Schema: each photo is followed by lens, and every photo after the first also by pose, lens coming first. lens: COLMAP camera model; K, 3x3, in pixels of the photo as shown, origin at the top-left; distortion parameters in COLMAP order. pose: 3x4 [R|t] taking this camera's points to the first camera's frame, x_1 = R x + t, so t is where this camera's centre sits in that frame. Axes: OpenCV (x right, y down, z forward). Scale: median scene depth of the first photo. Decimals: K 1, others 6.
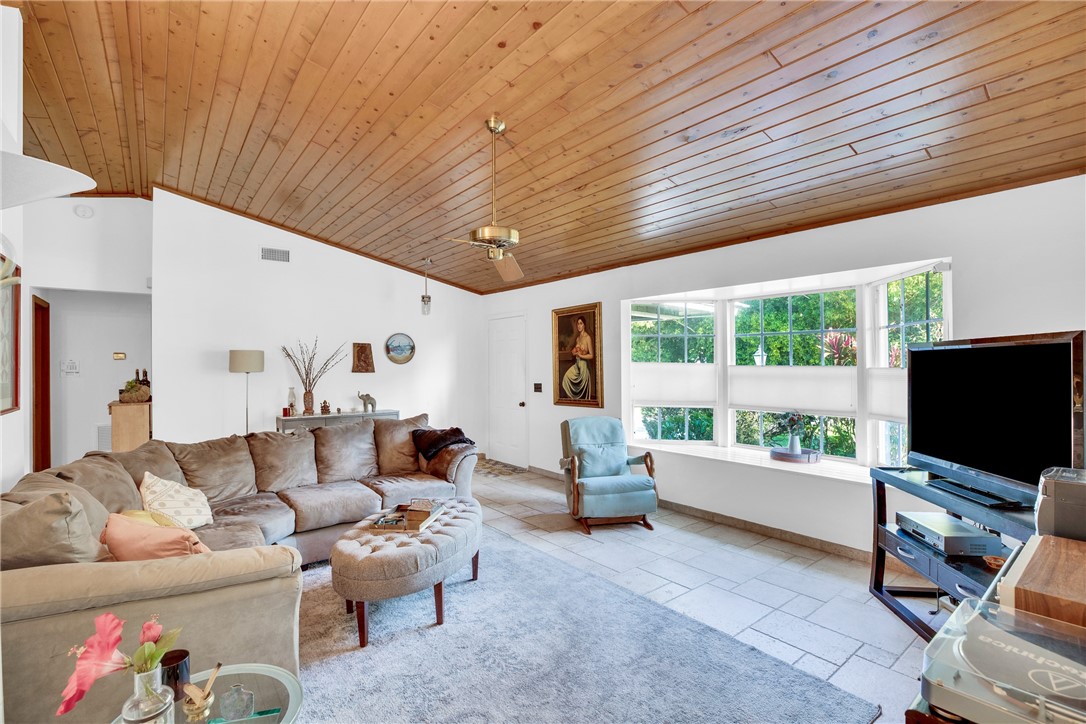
lens RADIAL K [[499.8, 0, 542.9], [0, 499.8, 361.5], [0, 0, 1]] dist [-0.041882, 0.011258]
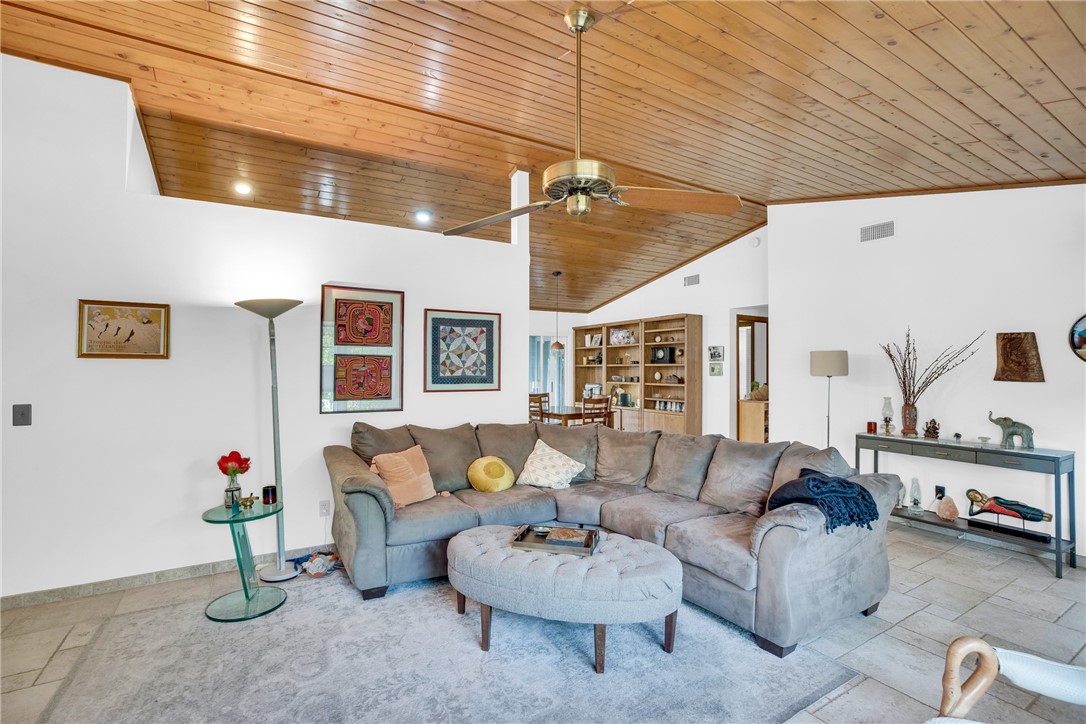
lens RADIAL K [[499.8, 0, 550.7], [0, 499.8, 361.2], [0, 0, 1]] dist [-0.041882, 0.011258]
pose [[-0.116188, -0.010200, -0.993175, 0.314466], [0.004974, 0.999929, -0.010852, 0.002079], [0.993215, -0.006201, -0.116129, 0.555338]]
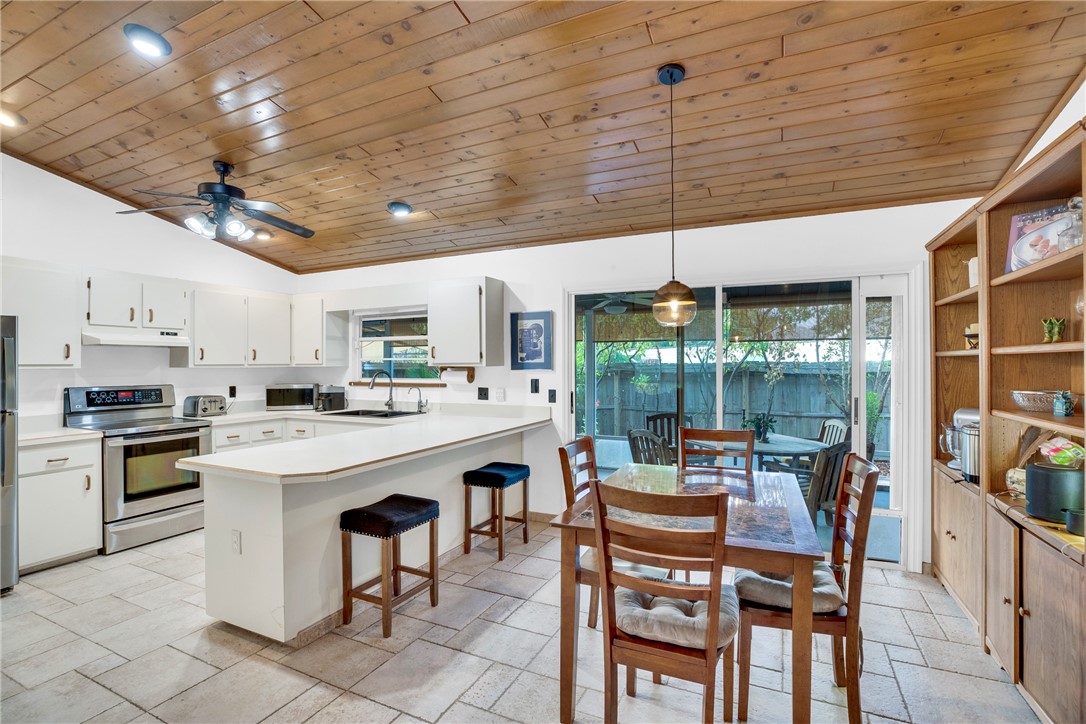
lens RADIAL K [[499.8, 0, 547.5], [0, 499.8, 362.0], [0, 0, 1]] dist [-0.041882, 0.011258]
pose [[-0.896939, 0.007952, -0.442083, -0.663721], [0.010772, 0.999935, -0.003868, 0.005611], [0.442023, -0.008231, -0.896966, 0.744584]]
